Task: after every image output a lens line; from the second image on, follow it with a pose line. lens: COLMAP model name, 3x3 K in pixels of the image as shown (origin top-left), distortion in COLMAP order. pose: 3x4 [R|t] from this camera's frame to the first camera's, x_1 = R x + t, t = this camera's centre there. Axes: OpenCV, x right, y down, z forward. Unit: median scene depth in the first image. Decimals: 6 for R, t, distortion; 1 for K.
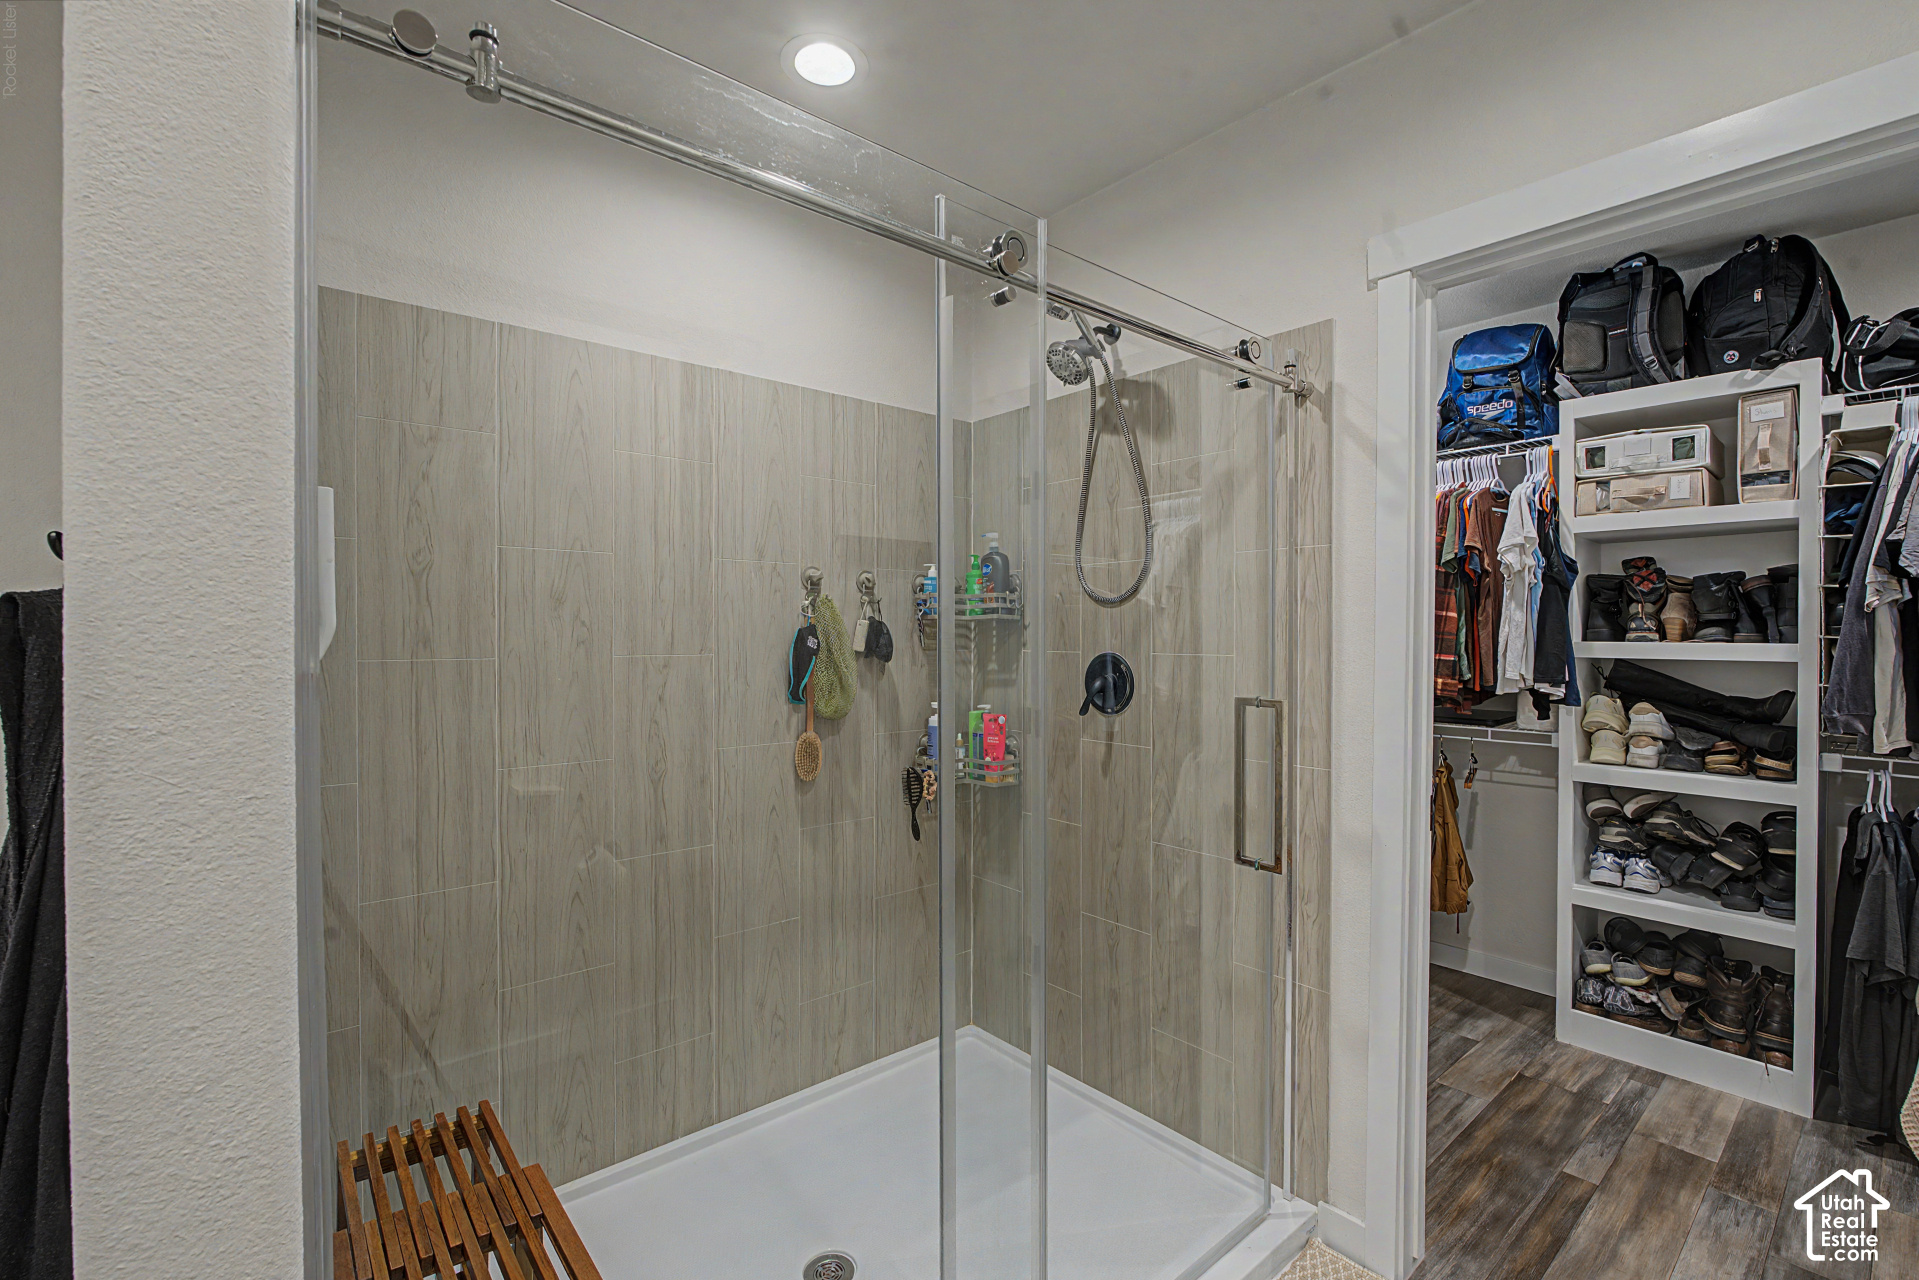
lens RADIAL K [[843.5, 0, 958.6], [0, 843.5, 639.3], [0, 0, 1]] dist [-0.015645, 0.002544]
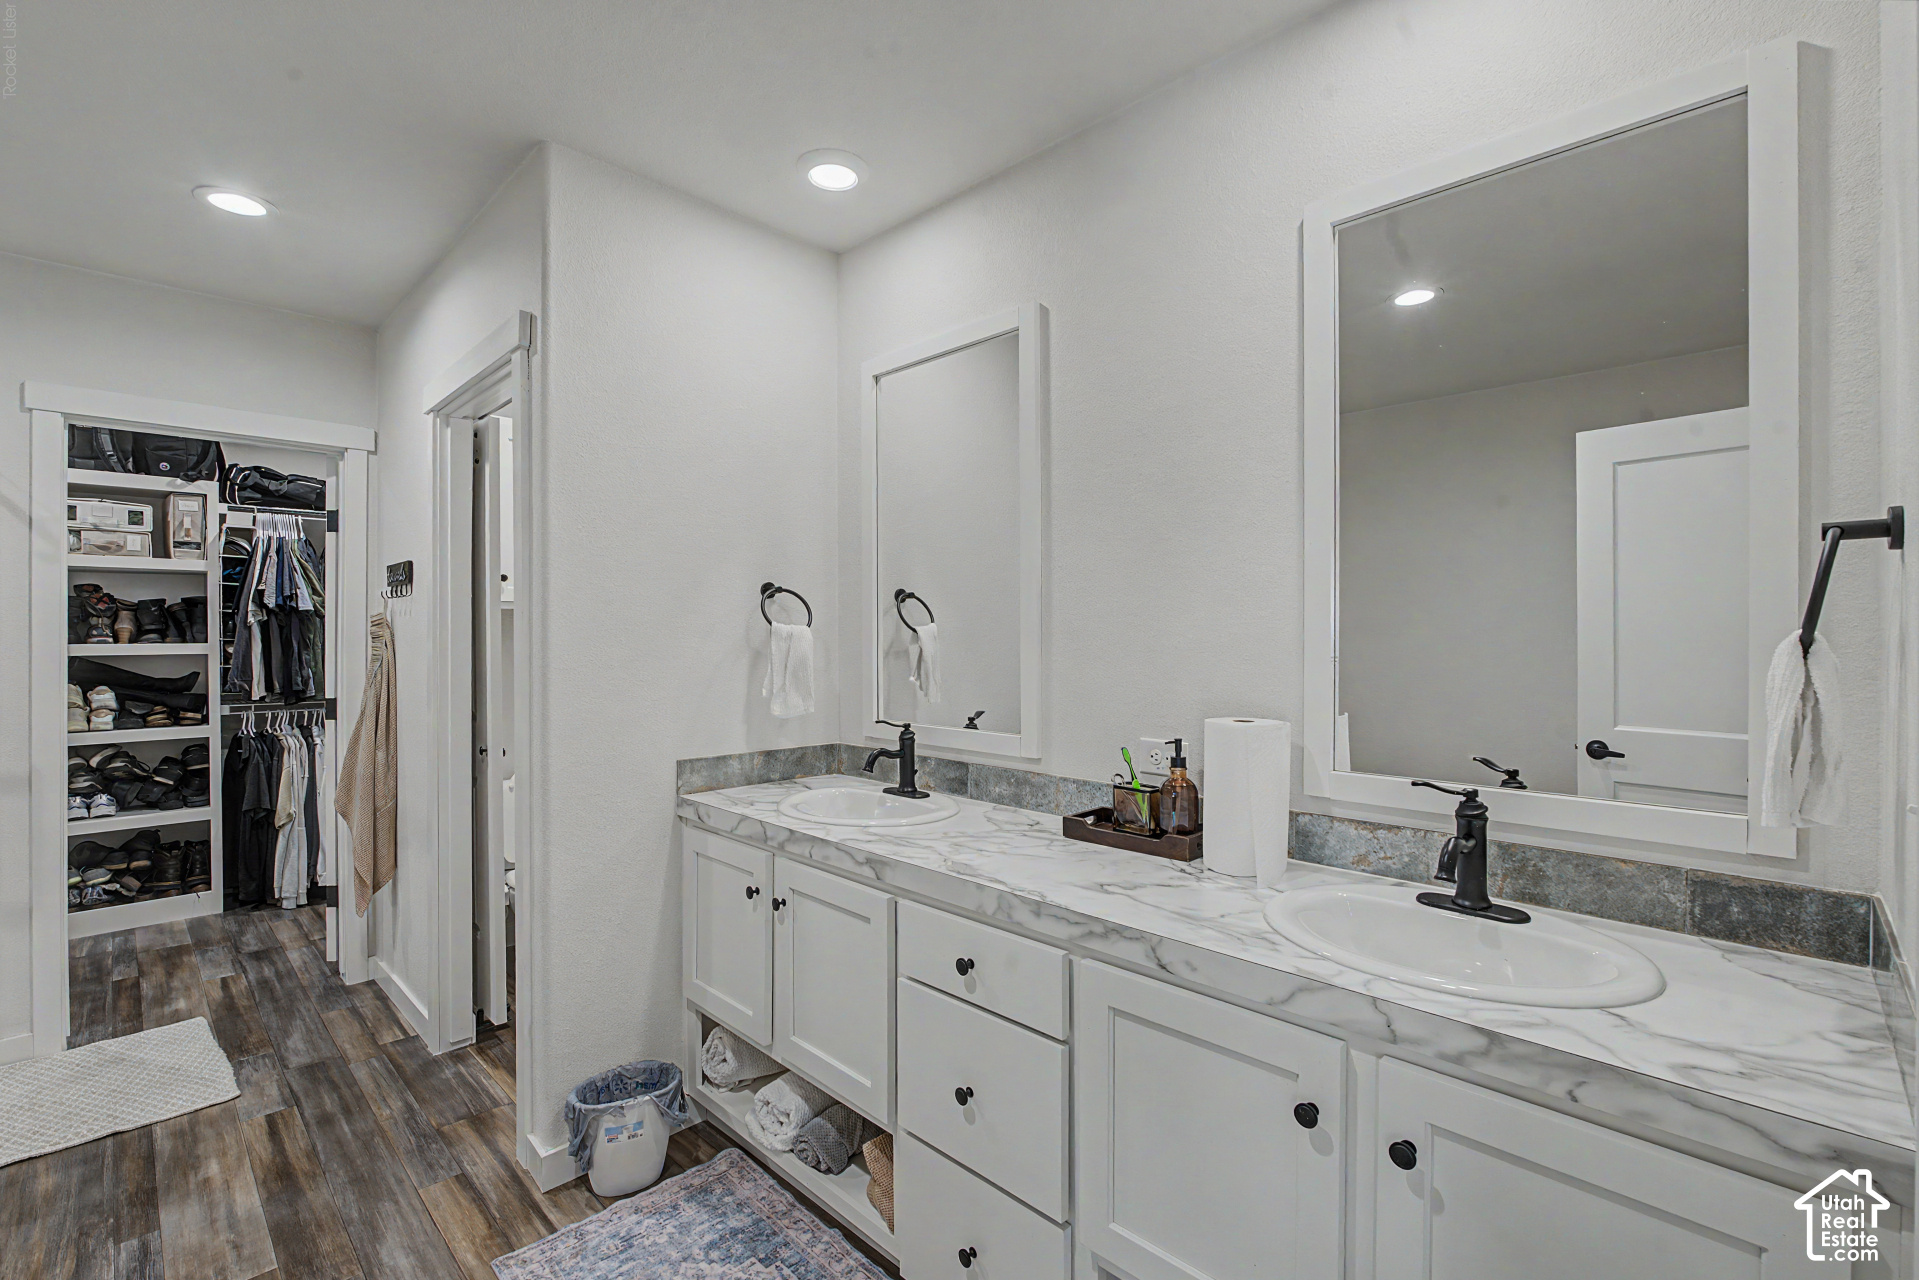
lens RADIAL K [[843.5, 0, 957.3], [0, 843.5, 638.9], [0, 0, 1]] dist [-0.015645, 0.002544]
pose [[-0.084991, -0.007266, 0.996355, -0.776657], [0.013984, 0.999866, 0.008484, 0.002731], [-0.996284, 0.014654, -0.084878, -0.371673]]
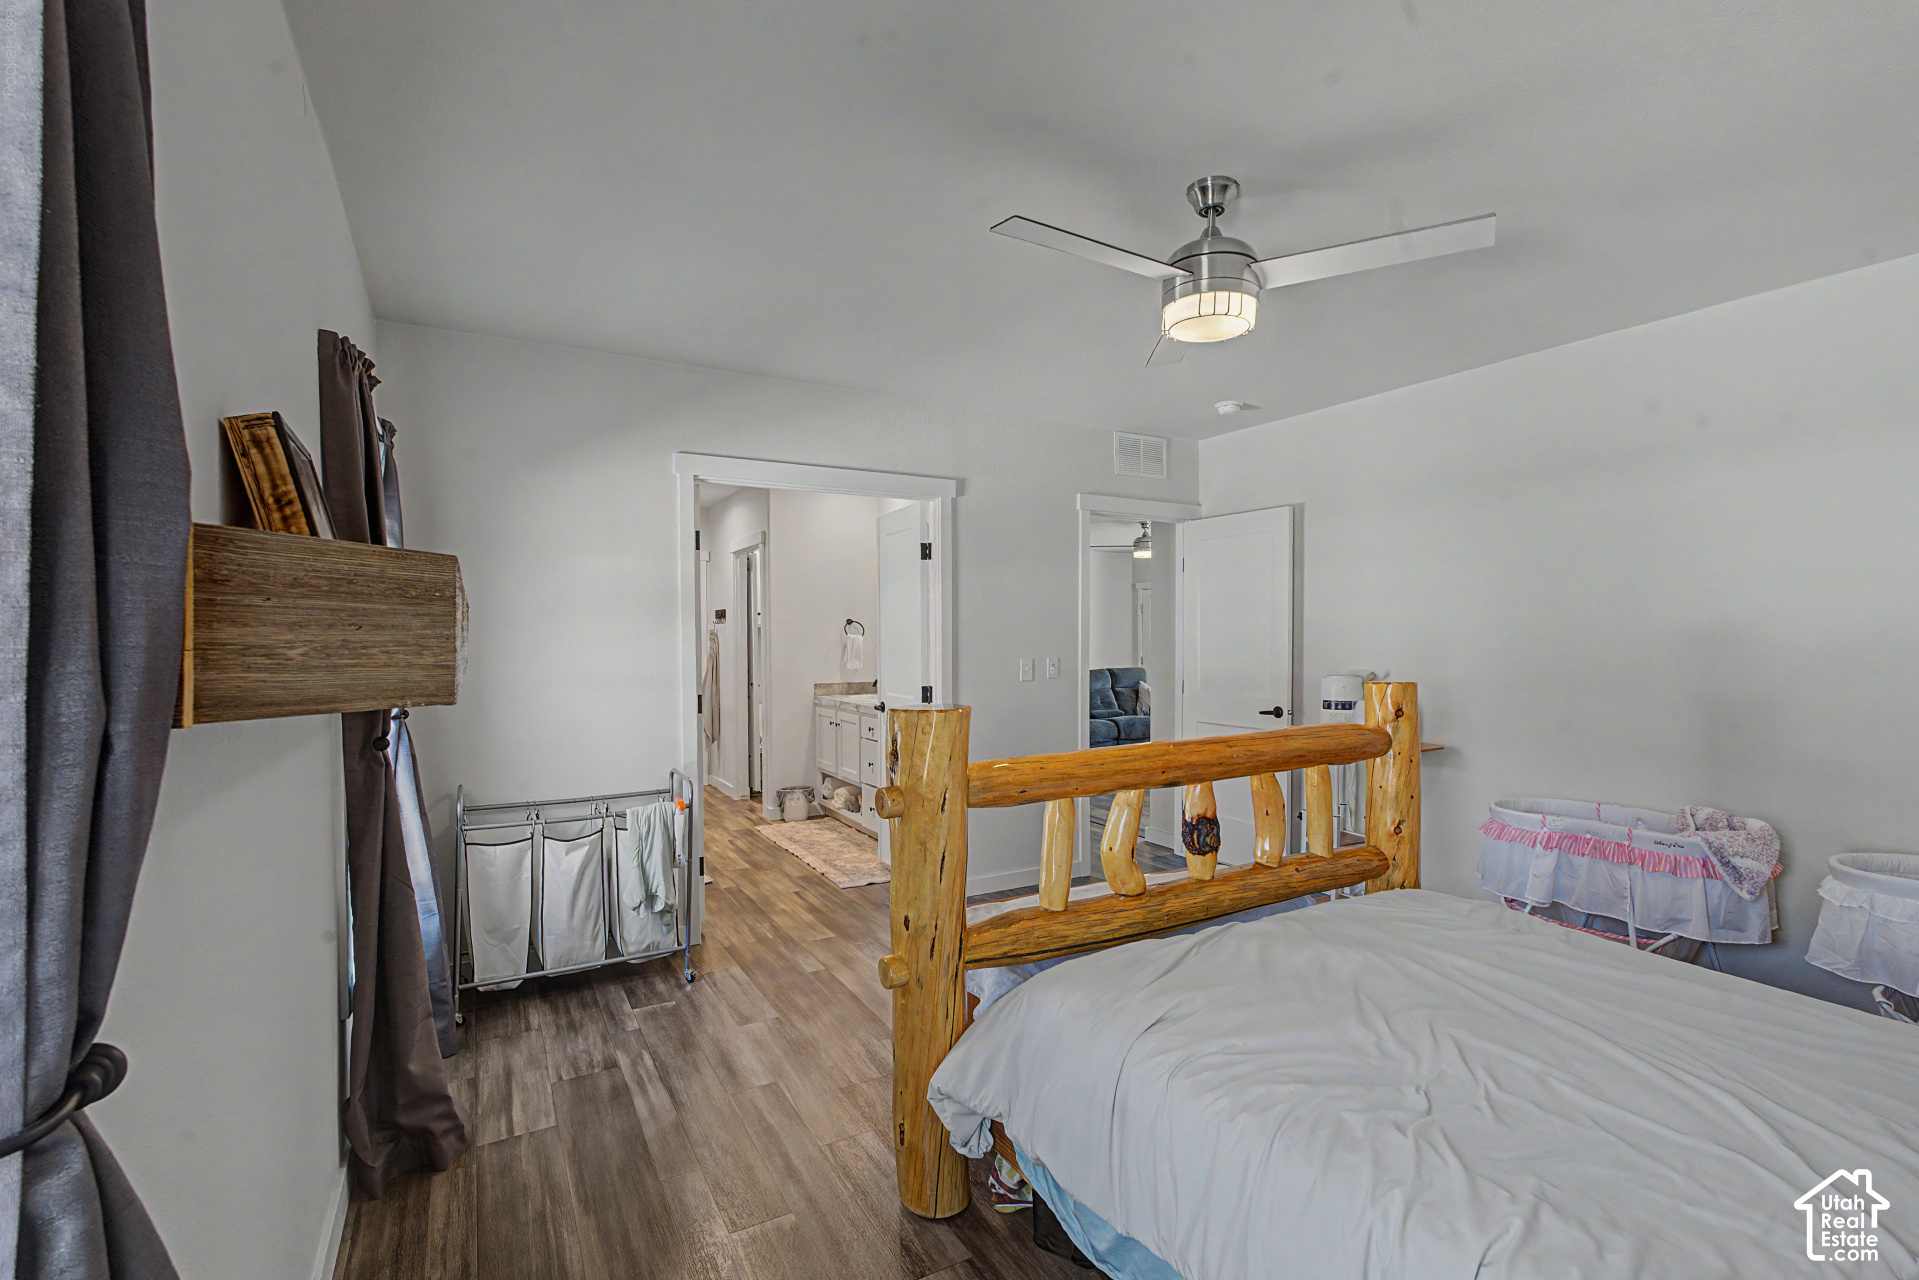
lens RADIAL K [[843.5, 0, 955.0], [0, 843.5, 639.8], [0, 0, 1]] dist [-0.015645, 0.002544]
pose [[0.184143, -0.017659, 0.982741, -3.218566], [0.023507, 0.999632, 0.013558, -0.033894], [-0.982618, 0.020605, 0.184490, -1.457175]]
